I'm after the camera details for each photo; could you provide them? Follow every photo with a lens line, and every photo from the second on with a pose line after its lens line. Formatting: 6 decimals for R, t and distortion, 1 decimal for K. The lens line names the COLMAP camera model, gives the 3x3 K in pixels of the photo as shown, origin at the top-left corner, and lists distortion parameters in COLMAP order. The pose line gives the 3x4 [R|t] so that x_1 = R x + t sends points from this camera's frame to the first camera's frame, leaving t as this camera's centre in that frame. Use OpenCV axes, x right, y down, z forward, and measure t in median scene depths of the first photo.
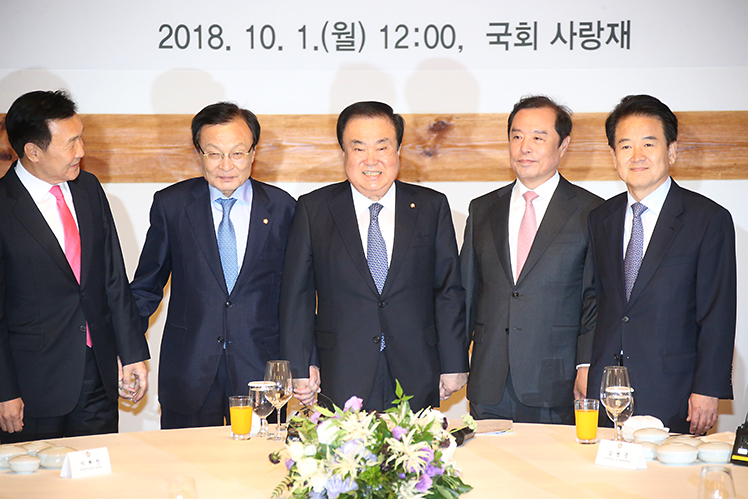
lens RADIAL K [[4026.2, 0, 372.9], [0, 4026.2, 231.4], [0, 0, 1]] dist [1.306716, -4.886412]
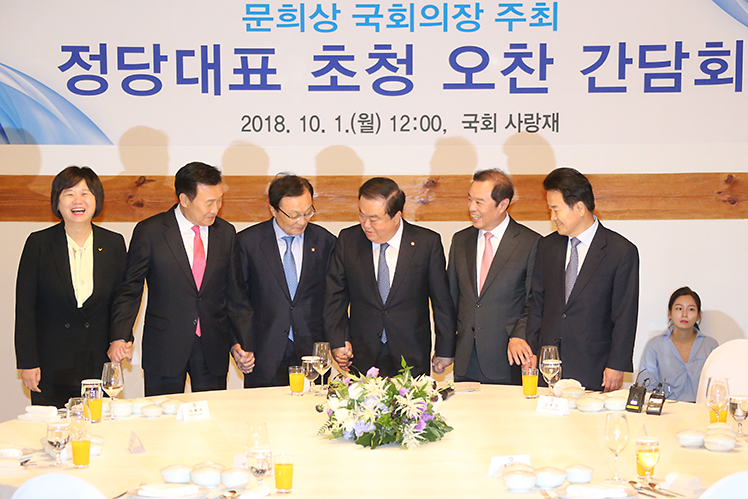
lens RADIAL K [[2241.3, 0, 375.7], [0, 2241.3, 297.9], [0, 0, 1]] dist [0.046104, 0.882051]
pose [[0.999998, -0.000451, -0.001686, -0.002340], [0.000494, 0.999675, 0.025490, -0.005254], [0.001674, -0.025491, 0.999674, 0.180593]]
